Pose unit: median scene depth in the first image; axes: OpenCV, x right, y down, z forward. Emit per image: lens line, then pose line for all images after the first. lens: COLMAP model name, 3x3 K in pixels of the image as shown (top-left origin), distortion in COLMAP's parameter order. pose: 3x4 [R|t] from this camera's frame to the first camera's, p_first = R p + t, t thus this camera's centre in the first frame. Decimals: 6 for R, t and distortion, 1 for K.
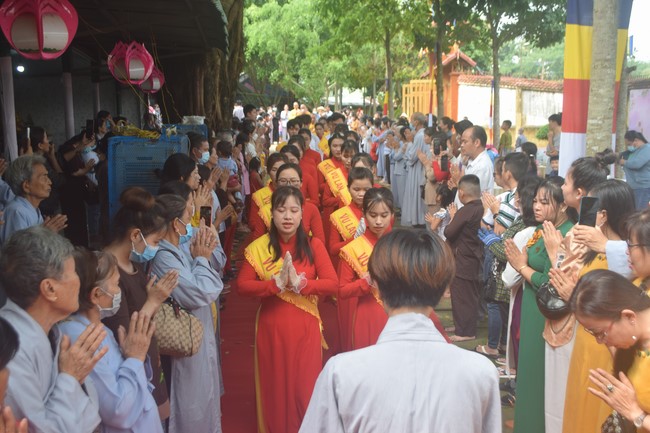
lens RADIAL K [[713.5, 0, 323.1], [0, 713.5, 222.9], [0, 0, 1]] dist [-0.067948, 0.005609]
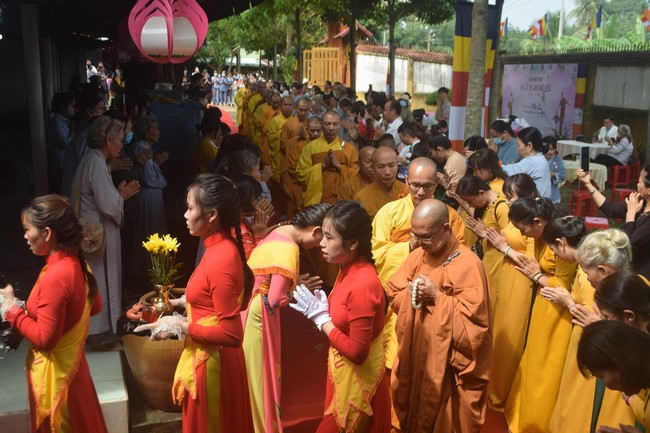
lens RADIAL K [[728.2, 0, 325.0], [0, 728.2, 216.5], [0, 0, 1]] dist [-0.074069, 0.013991]
pose [[0.986735, -0.002511, 0.162322, -0.045559], [-0.004610, 0.999044, 0.043478, 0.010833], [-0.162276, -0.043650, 0.985779, -0.125617]]
